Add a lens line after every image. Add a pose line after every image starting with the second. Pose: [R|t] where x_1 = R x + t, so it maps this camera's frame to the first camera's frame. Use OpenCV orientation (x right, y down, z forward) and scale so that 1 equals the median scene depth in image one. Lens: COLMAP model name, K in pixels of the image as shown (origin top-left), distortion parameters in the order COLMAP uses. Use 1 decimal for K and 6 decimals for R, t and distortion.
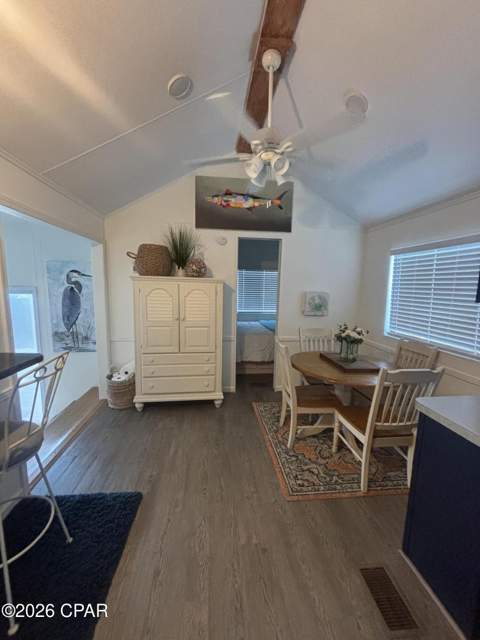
lens RADIAL K [[255.4, 0, 239.7], [0, 255.4, 321.4], [0, 0, 1]] dist [-0.000261, -0.000427]
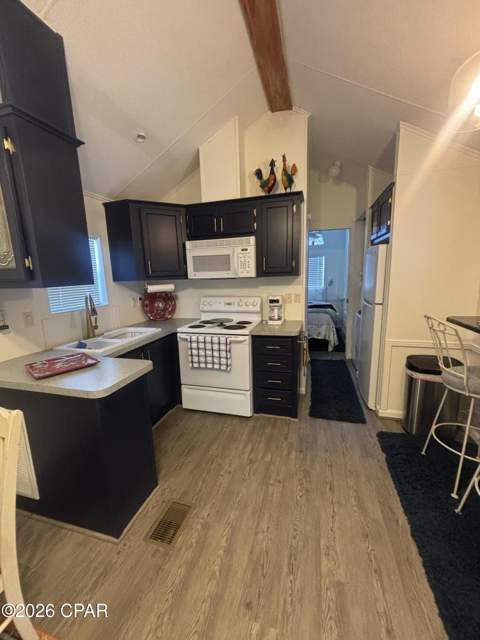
lens RADIAL K [[255.4, 0, 238.6], [0, 255.4, 318.1], [0, 0, 1]] dist [-0.000261, -0.000427]
pose [[-0.923212, -0.054783, 0.380366, -0.123882], [0.061700, 0.955815, 0.287419, -0.178025], [-0.379306, 0.288818, -0.879040, 1.422839]]
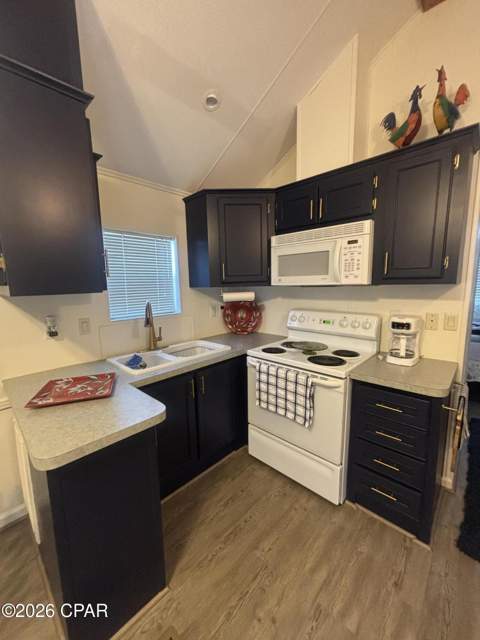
lens RADIAL K [[255.4, 0, 240.0], [0, 255.4, 319.4], [0, 0, 1]] dist [-0.000261, -0.000427]
pose [[-0.645799, -0.114516, 0.754871, -0.033724], [0.102981, 0.966589, 0.234736, -0.103991], [-0.756531, 0.229329, -0.612429, 0.854545]]
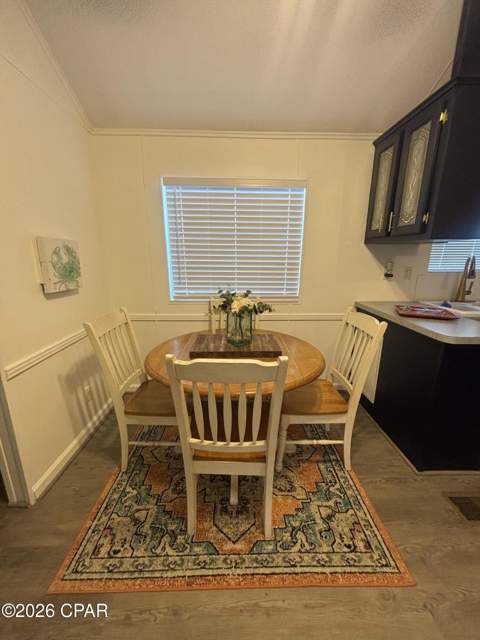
lens RADIAL K [[255.4, 0, 239.6], [0, 255.4, 321.1], [0, 0, 1]] dist [-0.000261, -0.000427]
pose [[0.091608, -0.273925, 0.957378, -0.316318], [0.128826, 0.956602, 0.261376, -0.123368], [-0.987427, 0.099391, 0.122921, 1.544954]]
